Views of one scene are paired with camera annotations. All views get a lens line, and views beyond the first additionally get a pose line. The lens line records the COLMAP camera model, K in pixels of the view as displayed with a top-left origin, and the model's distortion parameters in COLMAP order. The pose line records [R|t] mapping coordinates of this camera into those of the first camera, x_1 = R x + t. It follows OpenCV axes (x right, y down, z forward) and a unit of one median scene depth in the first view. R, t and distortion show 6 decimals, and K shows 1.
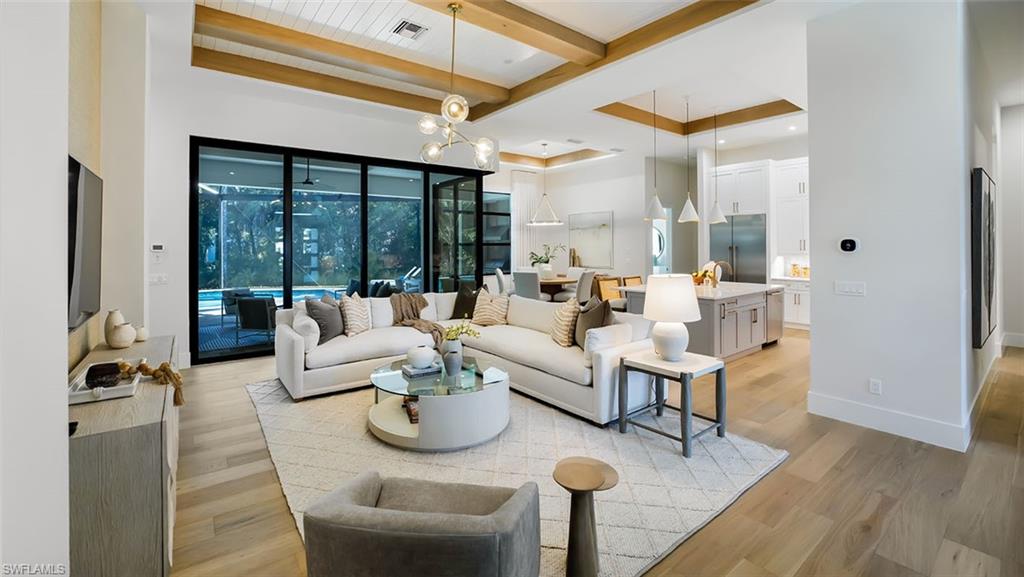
lens RADIAL K [[427.4, 0, 495.1], [0, 427.4, 241.4], [0, 0, 1]] dist [-0.000007, 0.000302]
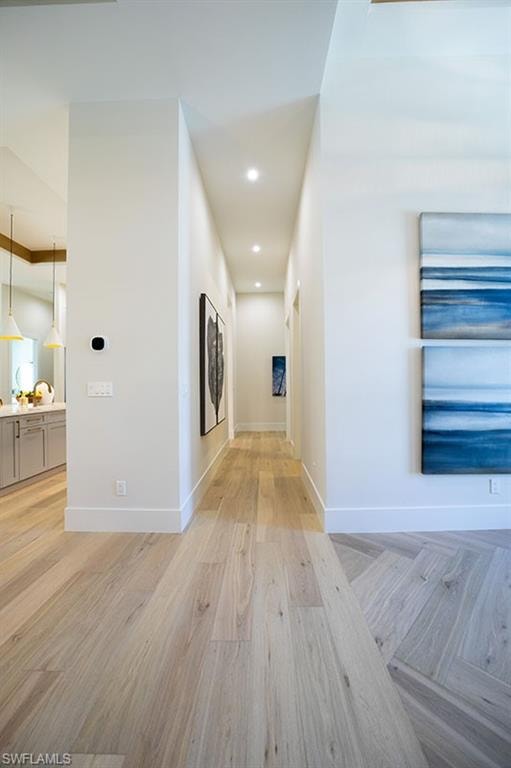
lens RADIAL K [[294.5, 0, 255.5], [0, 294.5, 384.0], [0, 0, 1]] dist [-0.024251, 0.000158]
pose [[0.633220, 0.004919, 0.773956, 0.307965], [-0.002423, 0.999987, -0.004374, 0.055976], [-0.773968, 0.000894, 0.633224, 0.182085]]
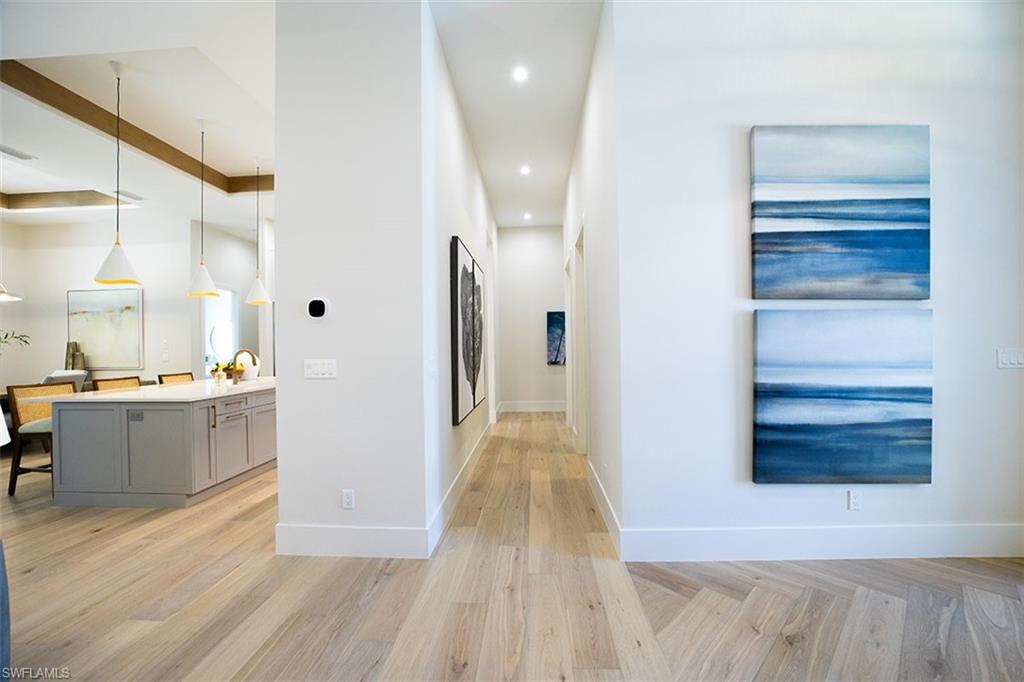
lens RADIAL K [[392.6, 0, 512.6], [0, 392.6, 346.9], [0, 0, 1]] dist [-0.024251, 0.000158]
pose [[0.654761, -0.005034, 0.755819, 0.308839], [0.002626, 0.999987, 0.004385, 0.039485], [-0.755831, -0.000887, 0.654766, 0.185776]]
